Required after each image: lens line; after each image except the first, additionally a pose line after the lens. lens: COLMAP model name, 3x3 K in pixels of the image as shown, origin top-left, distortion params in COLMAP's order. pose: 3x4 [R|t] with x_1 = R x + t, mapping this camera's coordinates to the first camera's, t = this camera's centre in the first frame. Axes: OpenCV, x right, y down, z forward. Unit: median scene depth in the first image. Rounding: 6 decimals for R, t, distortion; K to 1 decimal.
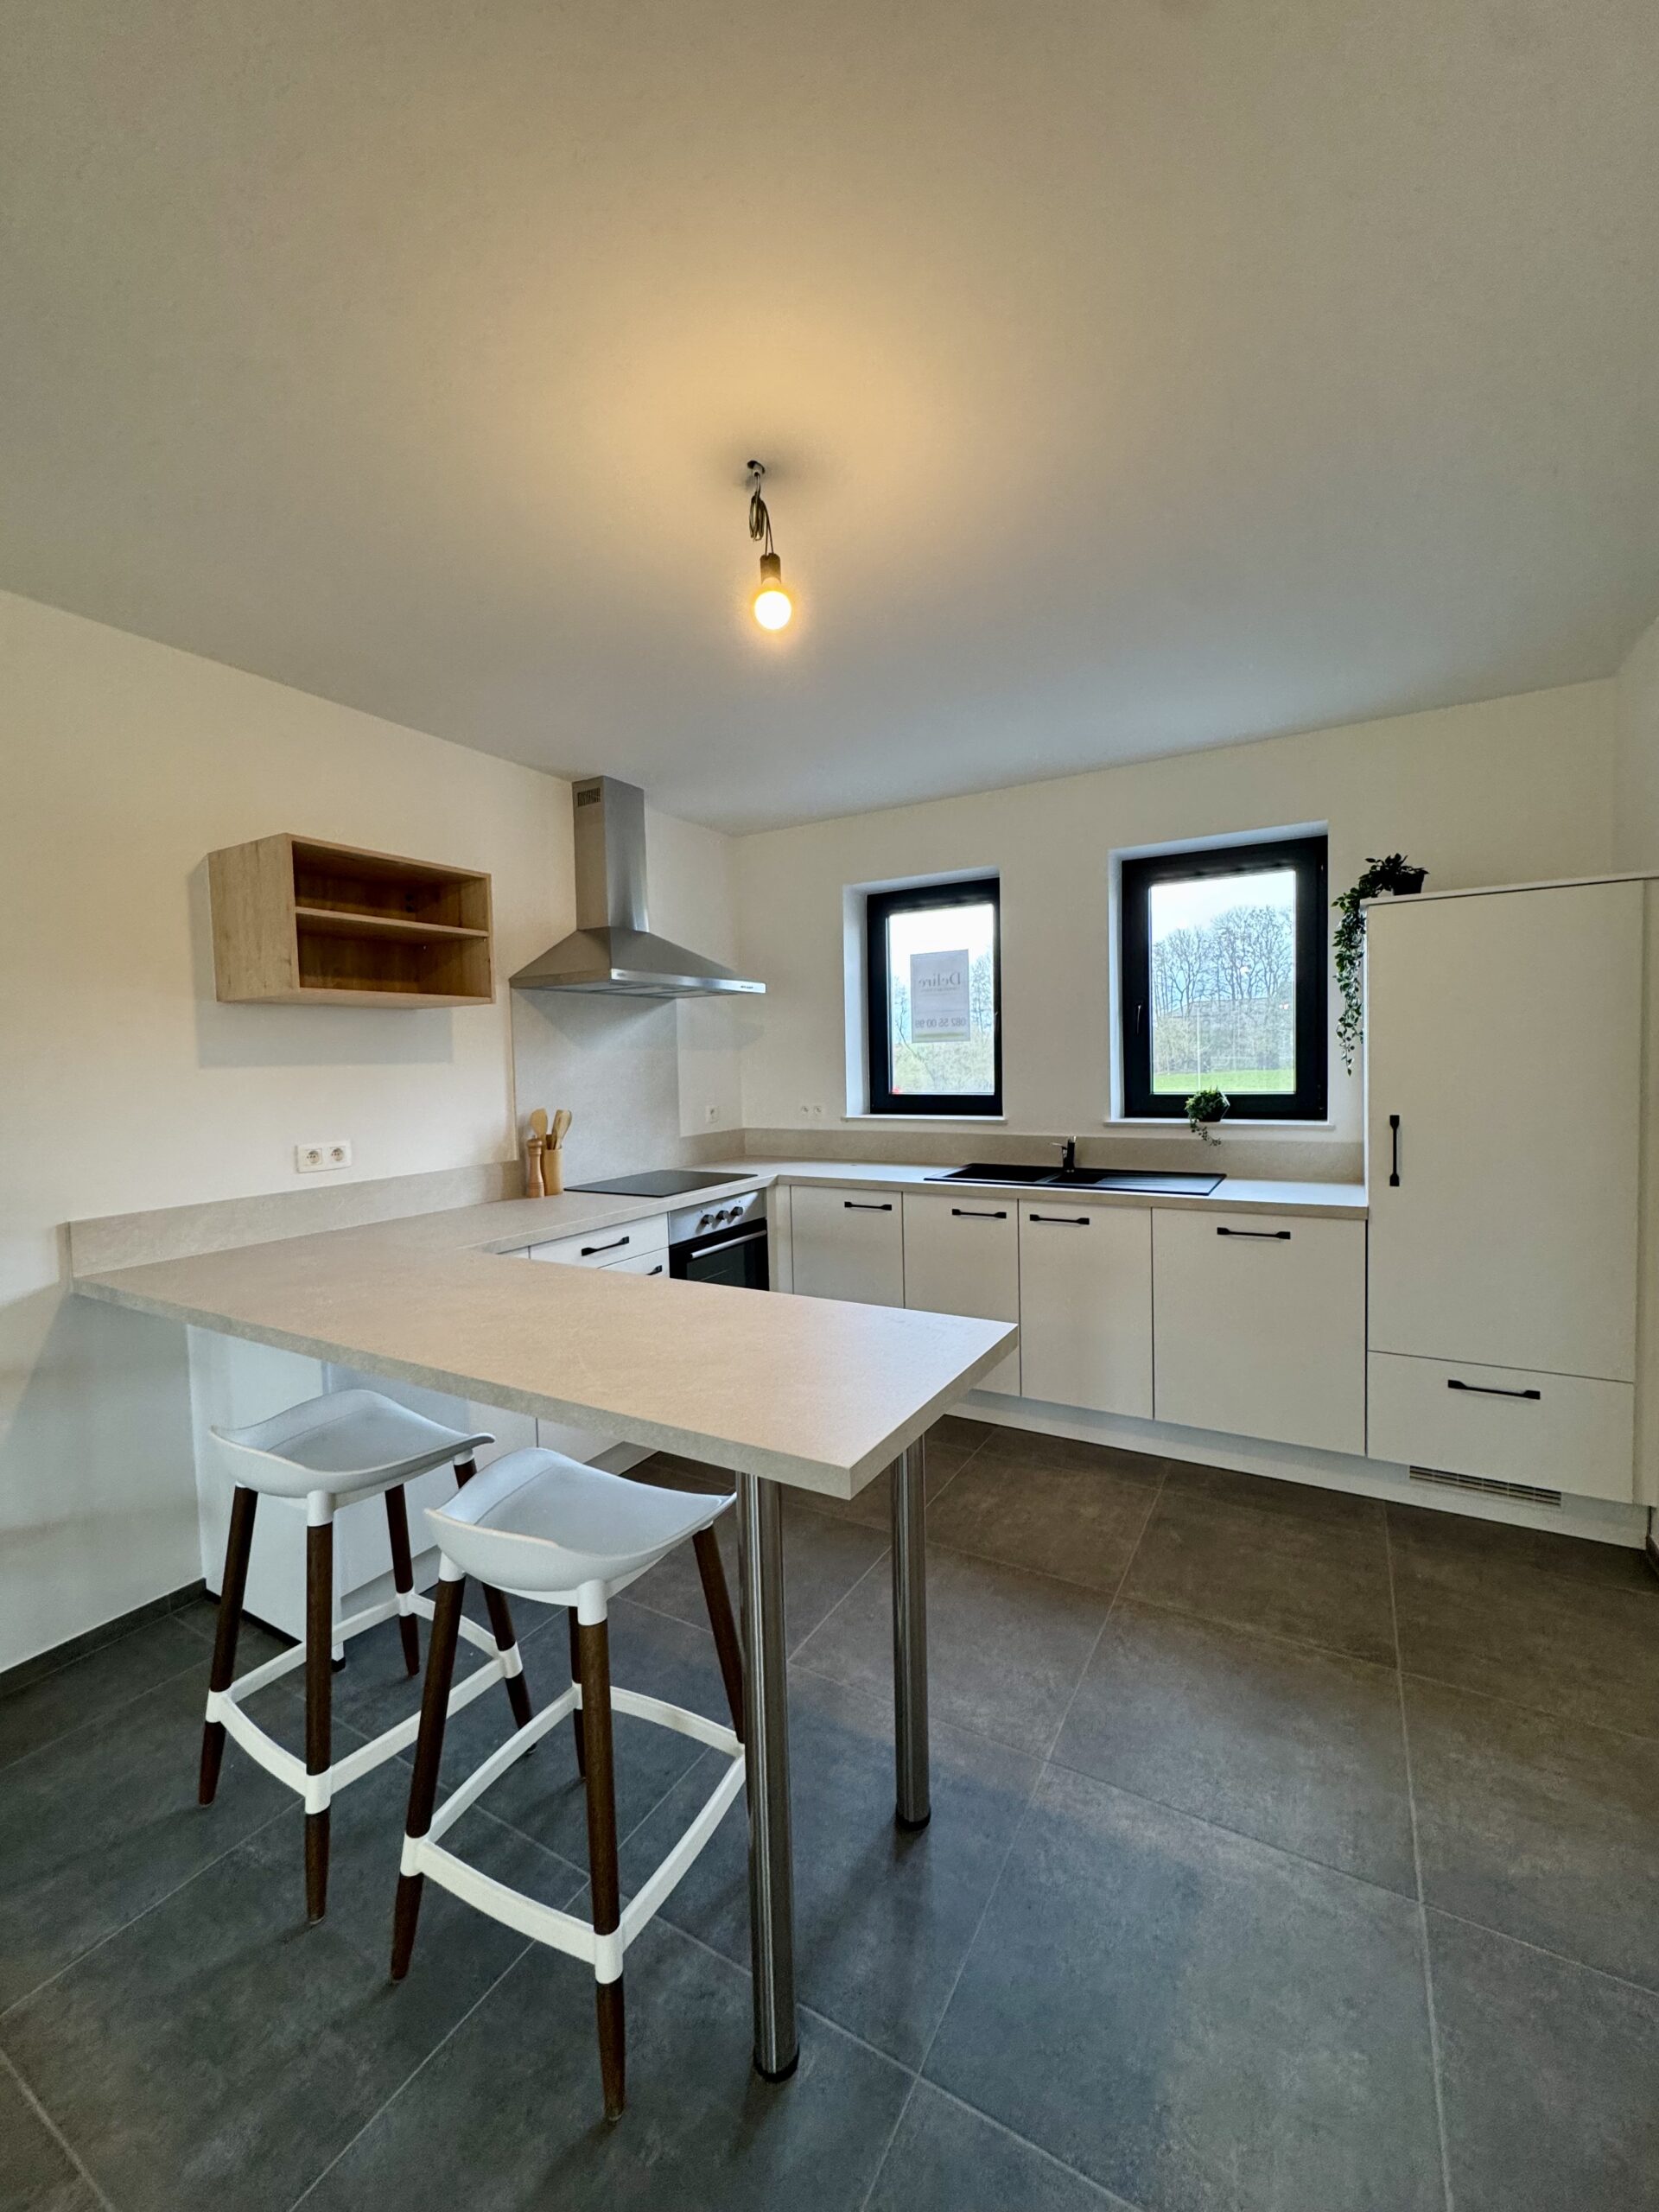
lens RADIAL K [[880.6, 0, 836.3], [0, 880.6, 1098.5], [0, 0, 1]] dist [-0.005053, 0.000605]
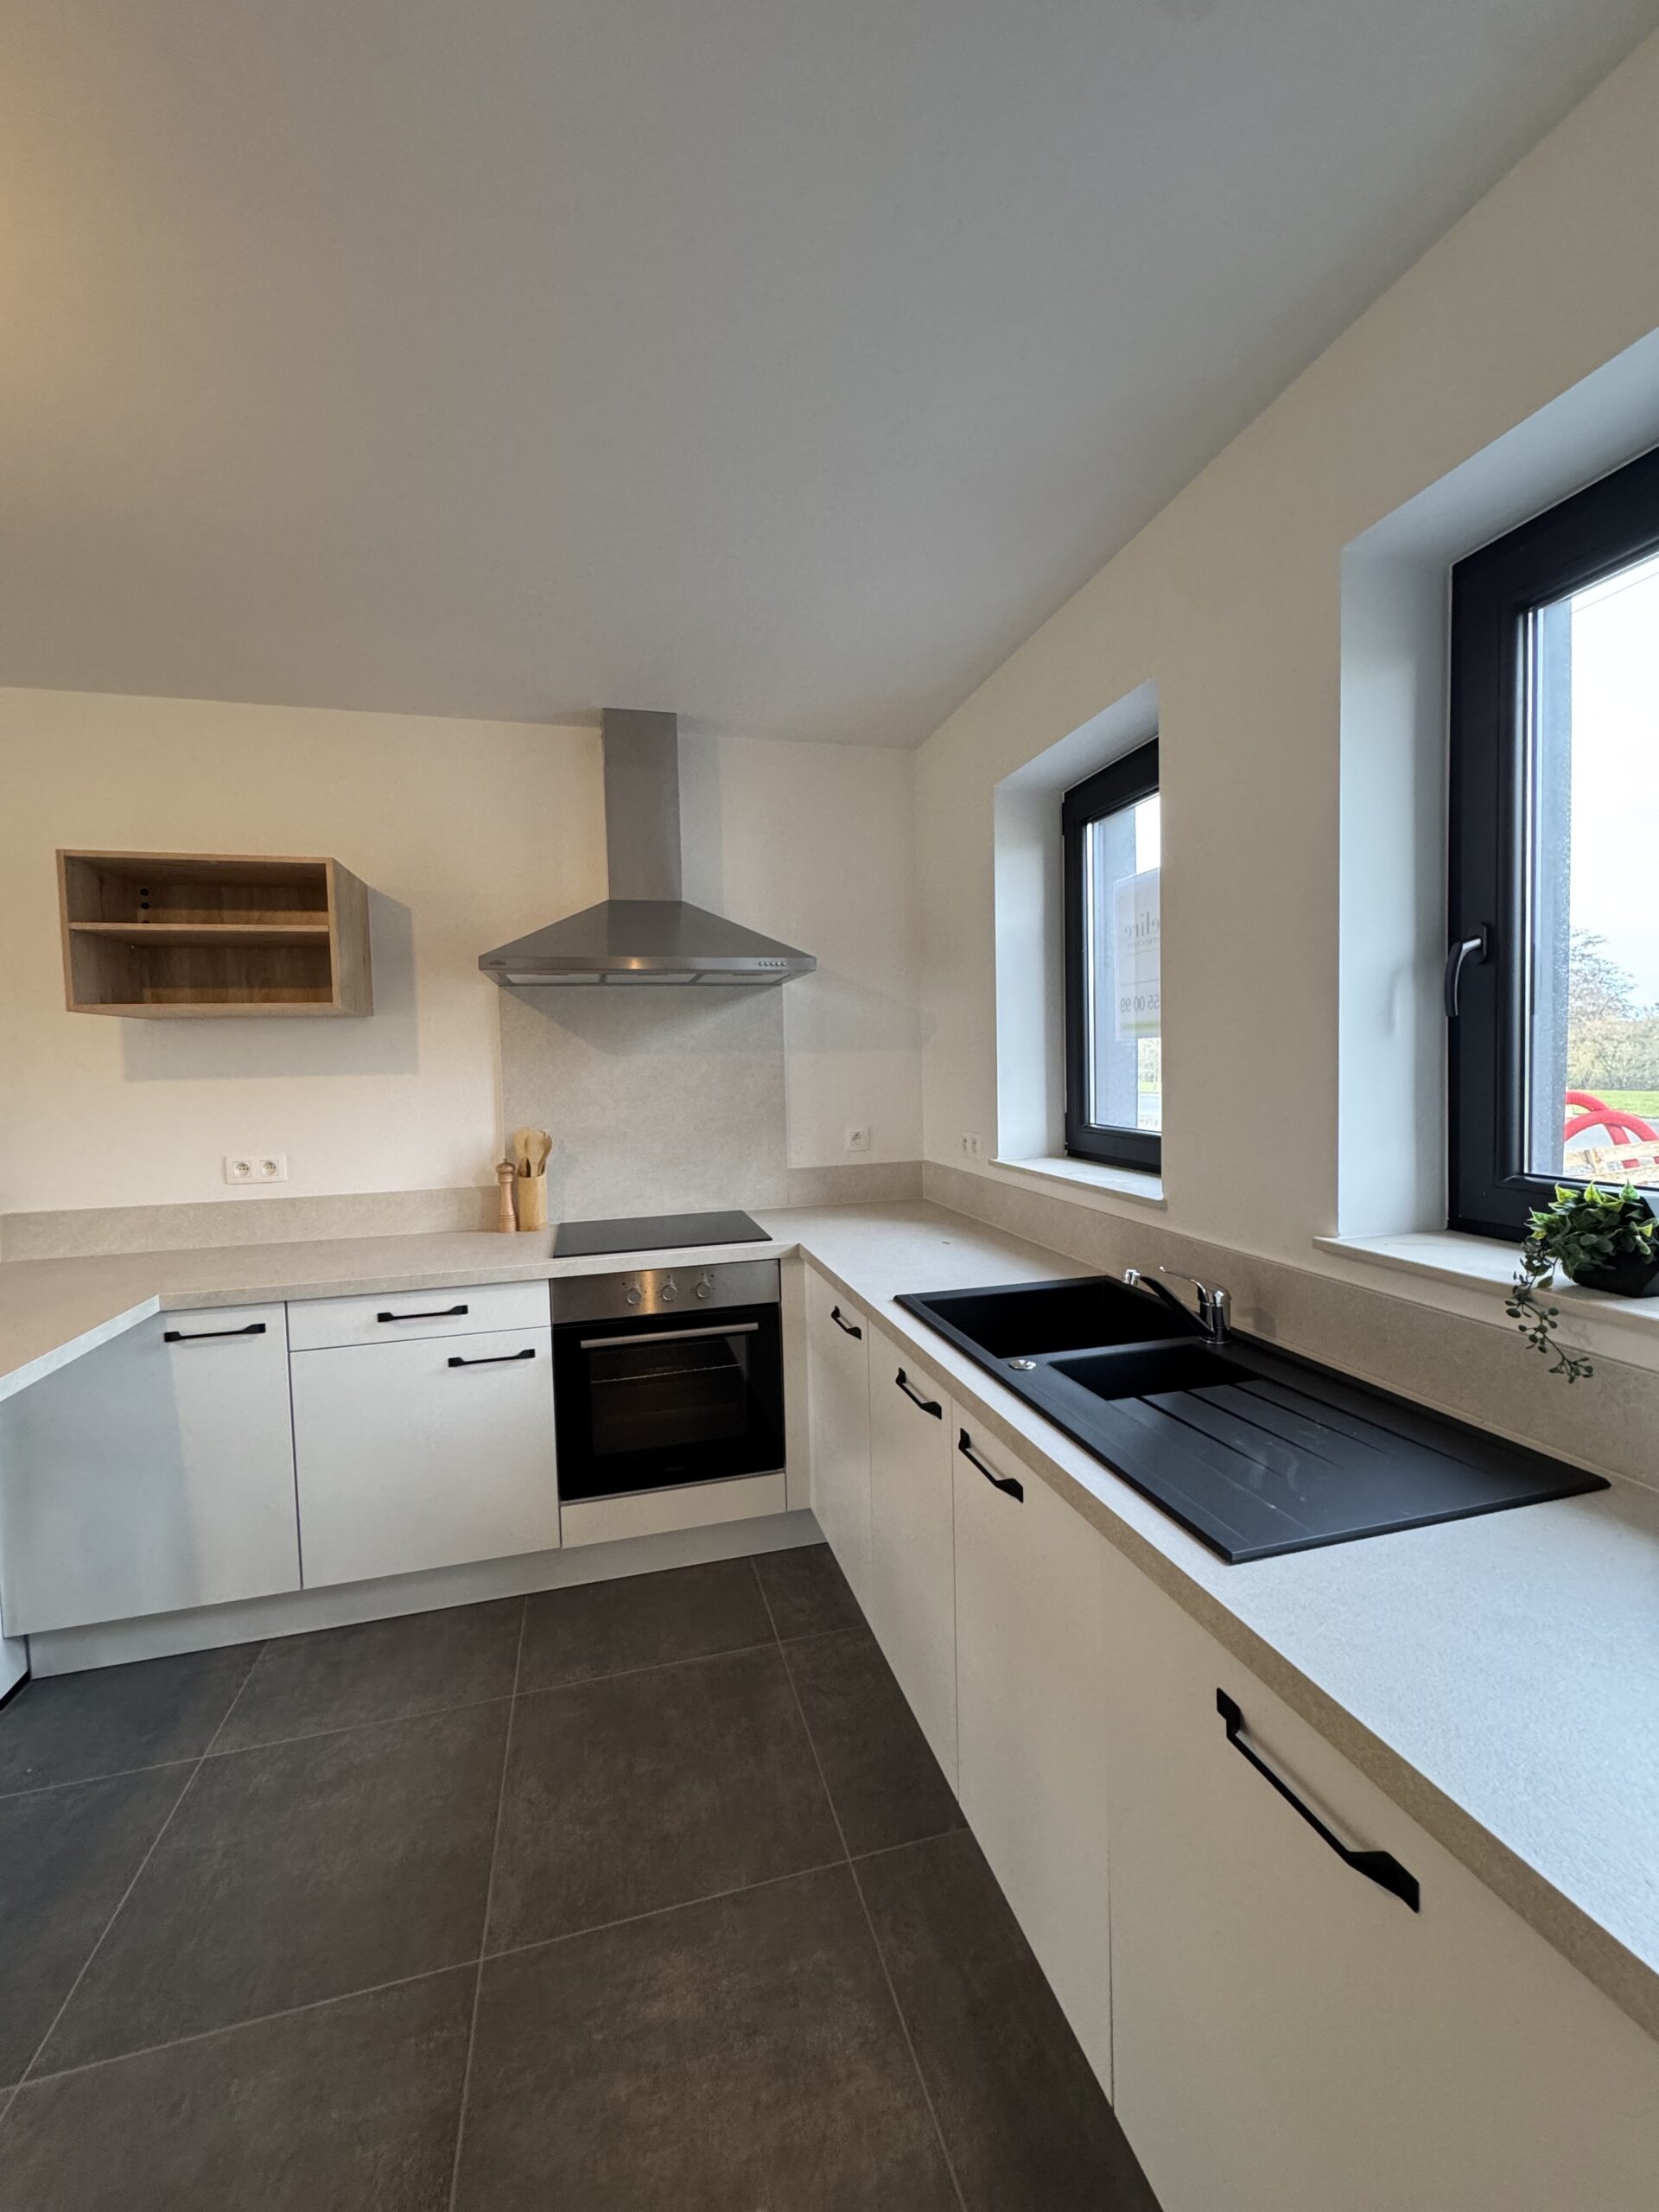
lens RADIAL K [[880.6, 0, 831.8], [0, 880.6, 1102.3], [0, 0, 1]] dist [-0.005053, 0.000605]
pose [[0.710466, 0.039707, -0.702610, 0.474256], [-0.025627, 0.999204, 0.030556, -0.046792], [0.703264, -0.003703, 0.710919, 0.617948]]
